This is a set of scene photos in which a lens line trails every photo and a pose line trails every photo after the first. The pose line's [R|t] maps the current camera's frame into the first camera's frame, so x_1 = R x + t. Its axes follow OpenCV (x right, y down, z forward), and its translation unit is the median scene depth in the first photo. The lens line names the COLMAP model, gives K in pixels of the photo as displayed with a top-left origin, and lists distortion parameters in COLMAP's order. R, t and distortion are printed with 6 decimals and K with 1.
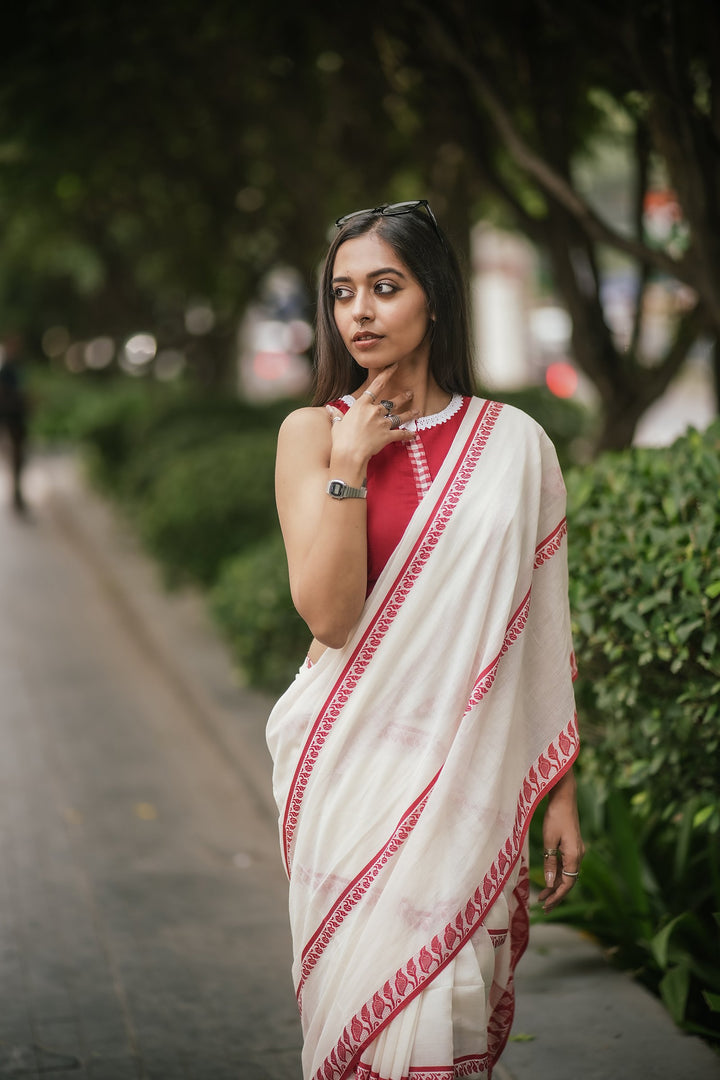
lens RADIAL K [[2788.1, 0, 360.0], [0, 2788.1, 540.0], [0, 0, 1]] dist [0.038822, -0.471377]
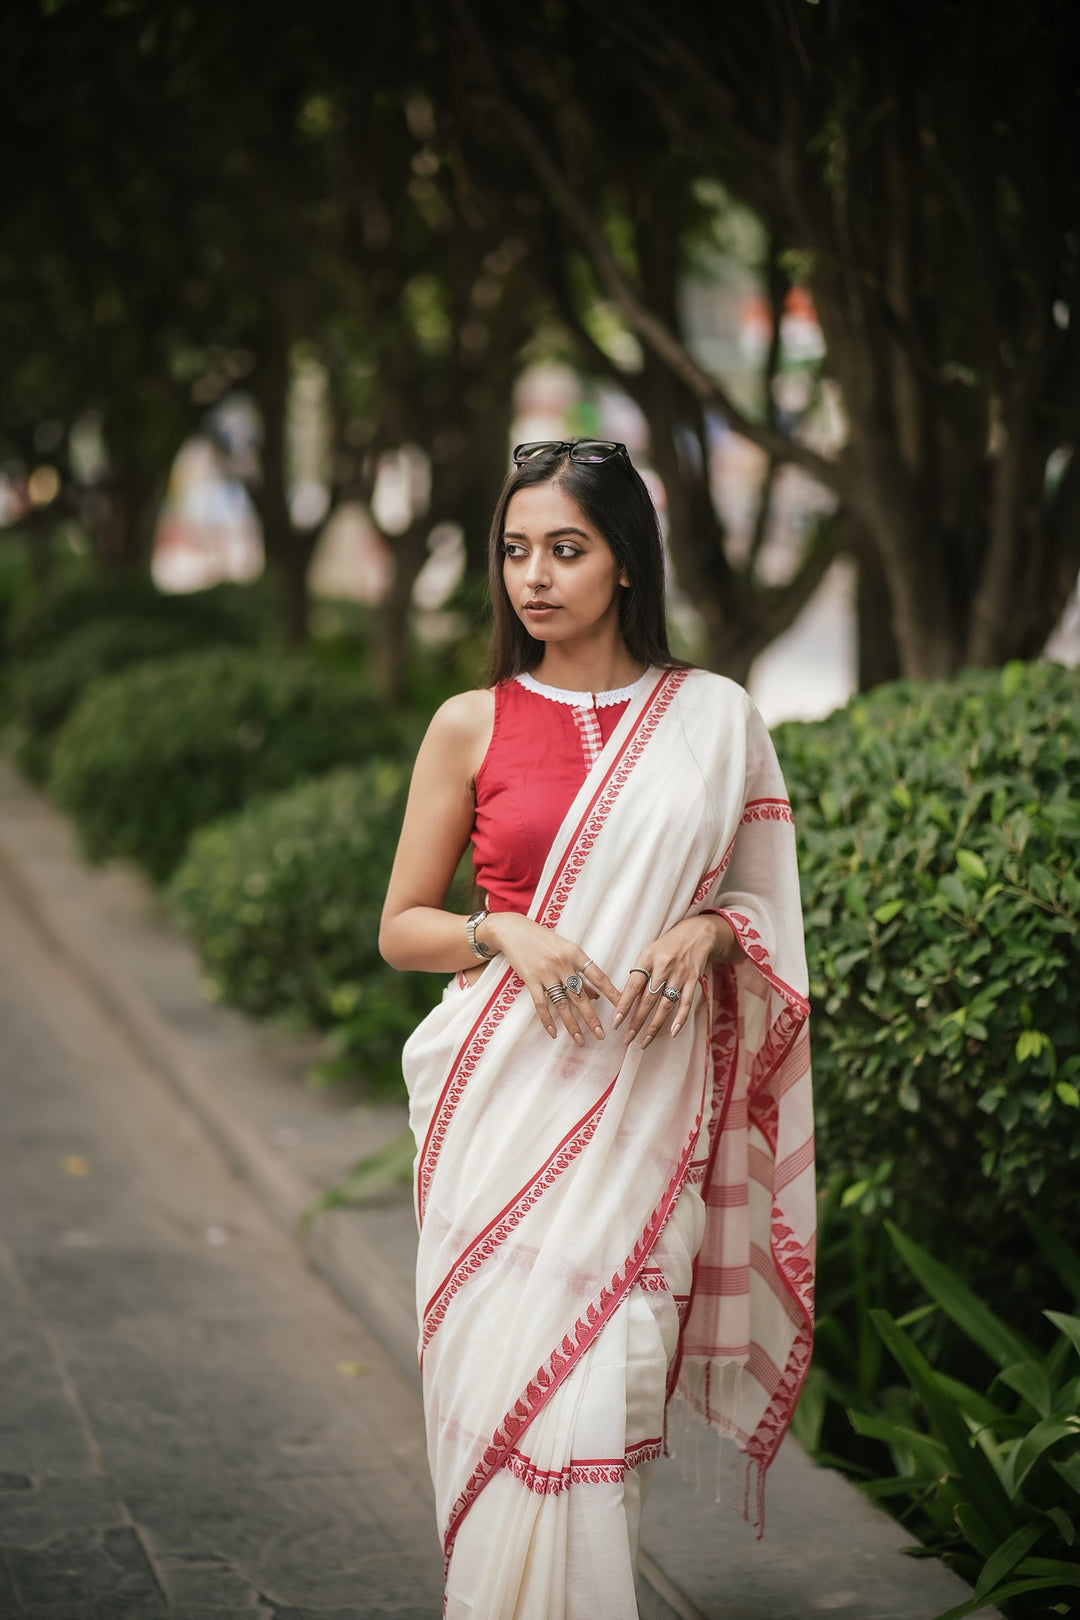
lens RADIAL K [[4182.2, 0, 540.0], [0, 4182.2, 810.0], [0, 0, 1]] dist [0.038822, -0.471377]
pose [[0.997161, 0.044893, 0.060450, -0.042844], [-0.045247, 0.998966, 0.004495, -0.011731], [-0.060185, -0.007218, 0.998161, -0.183938]]
